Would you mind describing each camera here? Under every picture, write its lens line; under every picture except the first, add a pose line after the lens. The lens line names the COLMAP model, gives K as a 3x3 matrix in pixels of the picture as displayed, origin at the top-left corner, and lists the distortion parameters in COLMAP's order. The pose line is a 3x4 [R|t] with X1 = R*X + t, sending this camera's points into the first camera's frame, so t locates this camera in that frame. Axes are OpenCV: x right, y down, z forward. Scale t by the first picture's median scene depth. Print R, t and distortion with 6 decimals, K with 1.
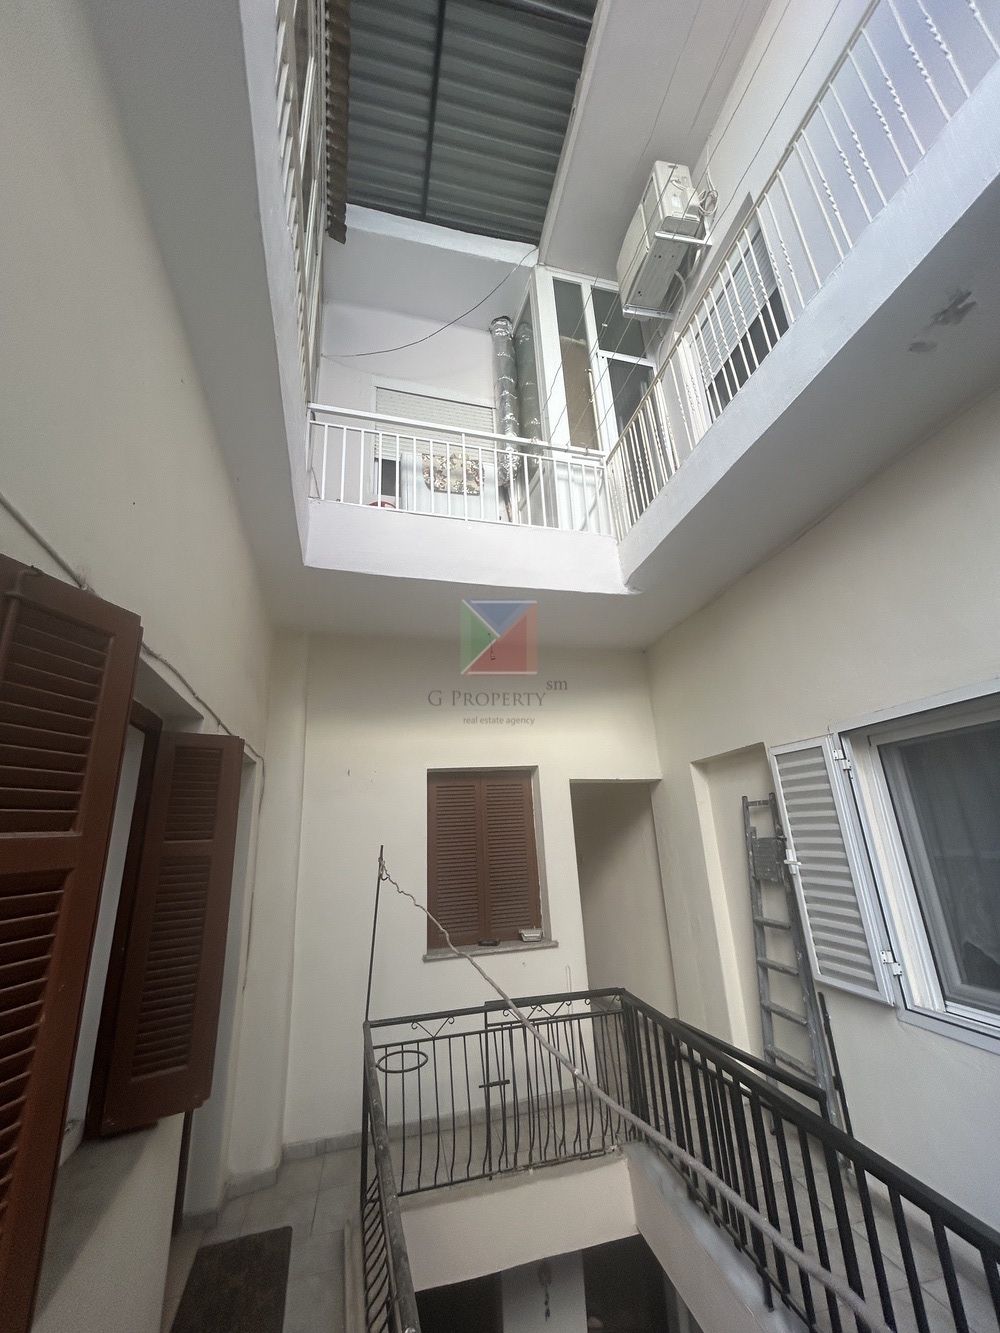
lens RADIAL K [[535.5, 0, 500.0], [0, 535.5, 666.5], [0, 0, 1]] dist [-0.000360, -0.000054]
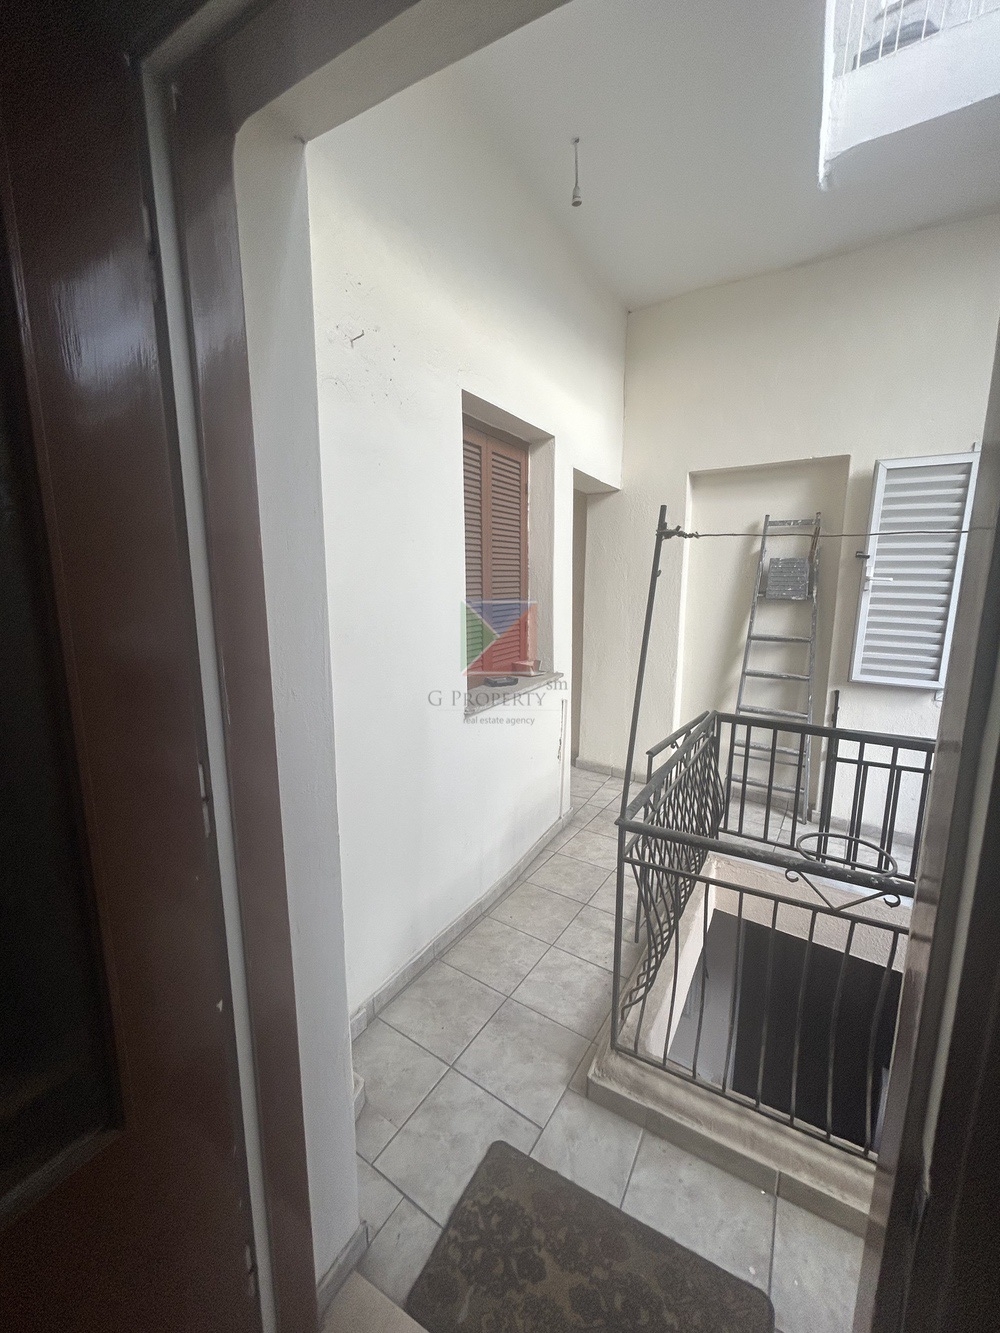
lens RADIAL K [[535.5, 0, 500.0], [0, 535.5, 666.5], [0, 0, 1]] dist [-0.000360, -0.000054]
pose [[0.713106, -0.072825, 0.697263, -0.684945], [-0.247933, 0.904117, 0.347996, 0.344635], [-0.655750, -0.421033, 0.626676, 0.772408]]
